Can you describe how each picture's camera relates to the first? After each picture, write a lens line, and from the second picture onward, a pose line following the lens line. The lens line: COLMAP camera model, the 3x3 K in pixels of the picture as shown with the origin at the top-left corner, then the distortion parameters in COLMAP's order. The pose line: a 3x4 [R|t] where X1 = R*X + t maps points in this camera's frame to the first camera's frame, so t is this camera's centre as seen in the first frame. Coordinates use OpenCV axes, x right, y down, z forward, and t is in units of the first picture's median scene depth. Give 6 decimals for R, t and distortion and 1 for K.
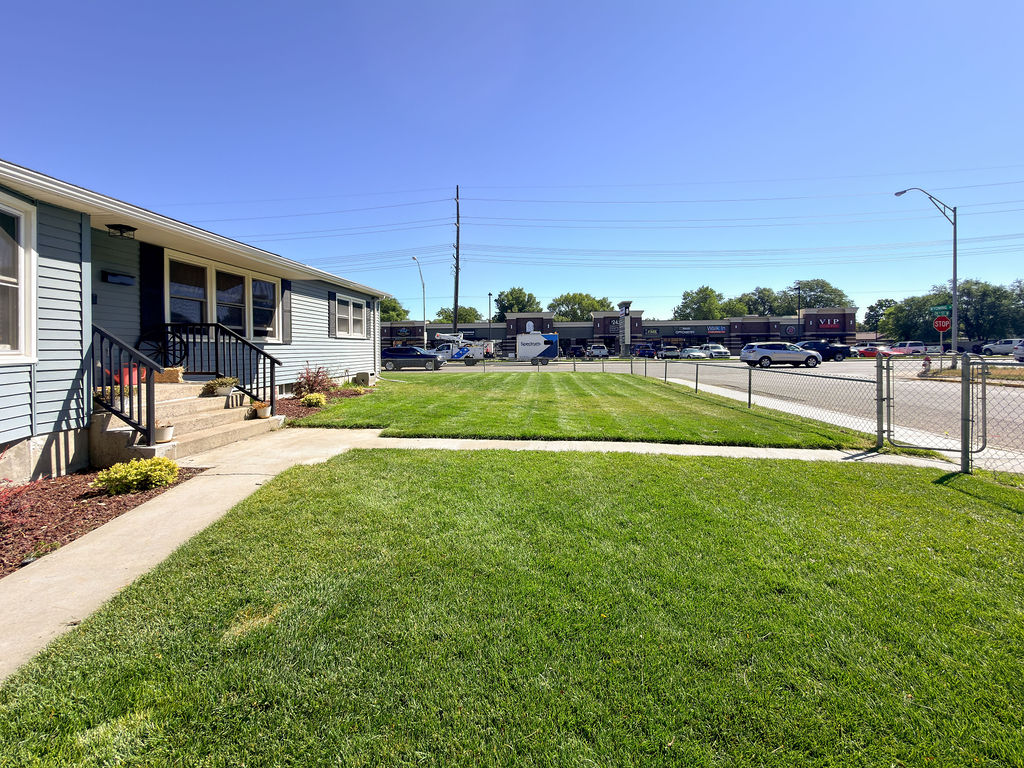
lens RADIAL K [[397.2, 0, 512.0], [0, 397.2, 384.0], [0, 0, 1]] dist [0.000926, 0.000041]
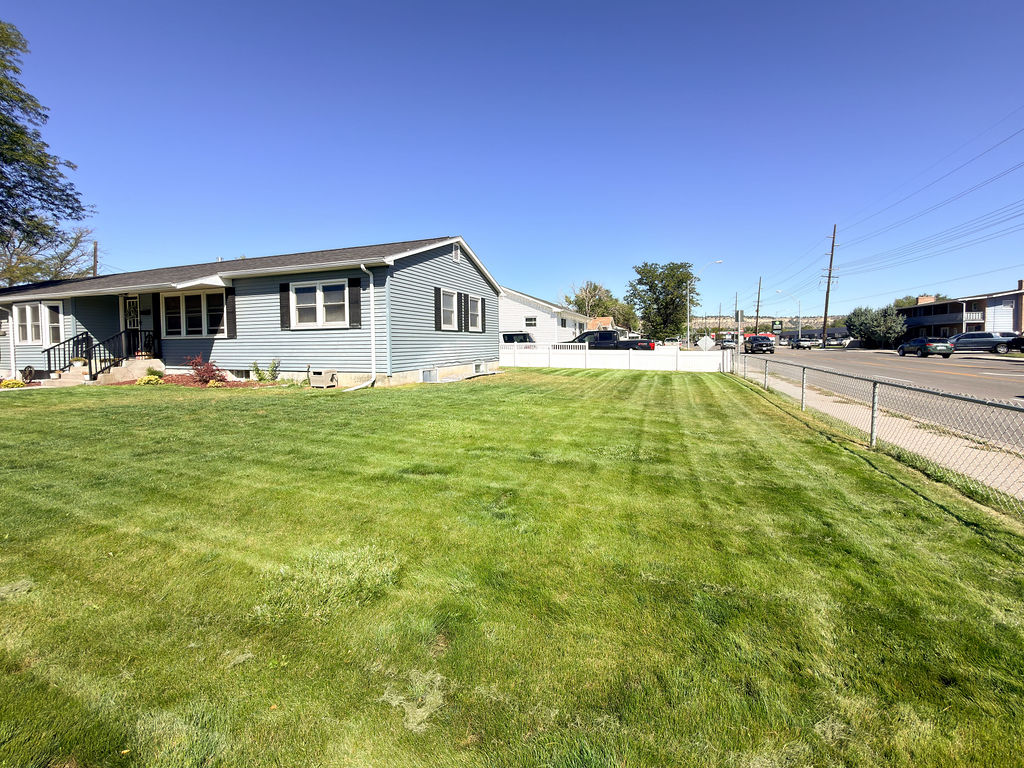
lens RADIAL K [[416.5, 0, 515.9], [0, 416.5, 364.4], [0, 0, 1]] dist [-0.001068, -0.000594]
pose [[-0.269893, 0.058209, -0.961129, 0.446666], [-0.079194, 0.993447, 0.082404, -0.192366], [0.959628, 0.098356, -0.263515, 2.141168]]
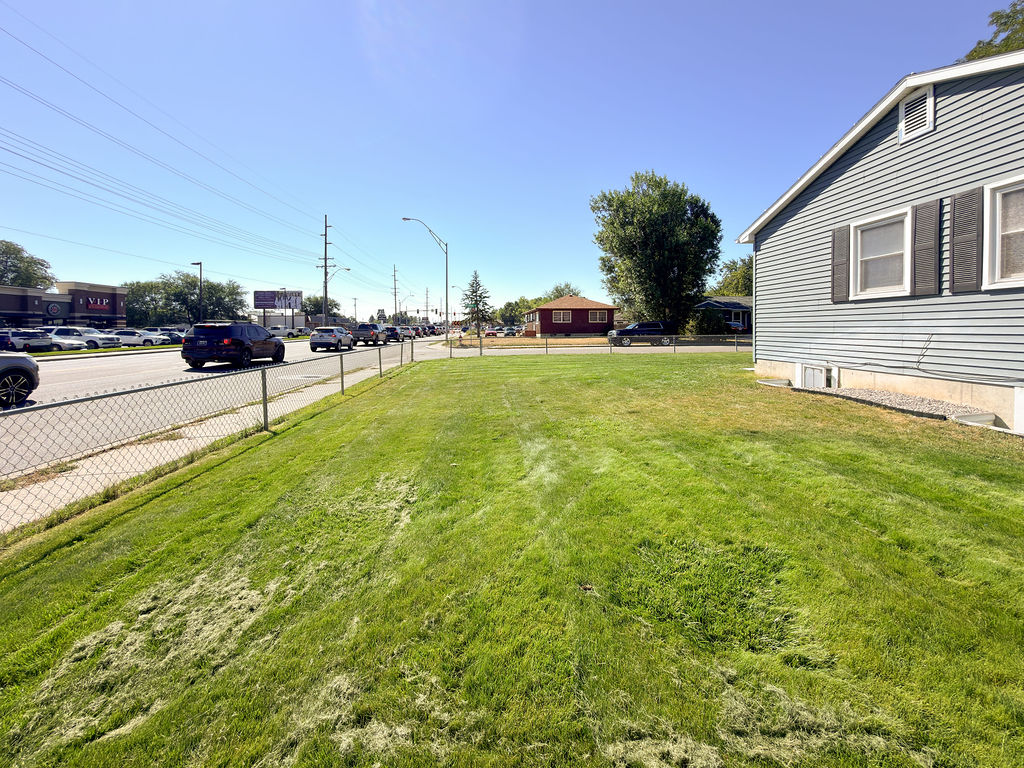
lens RADIAL K [[408.7, 0, 512.0], [0, 408.7, 384.0], [0, 0, 1]] dist [0.000908, 0.000153]
pose [[-0.150411, -0.124208, 0.980790, -1.385900], [0.096434, 0.985502, 0.139594, -0.187060], [-0.983909, 0.115578, -0.136252, 2.250797]]
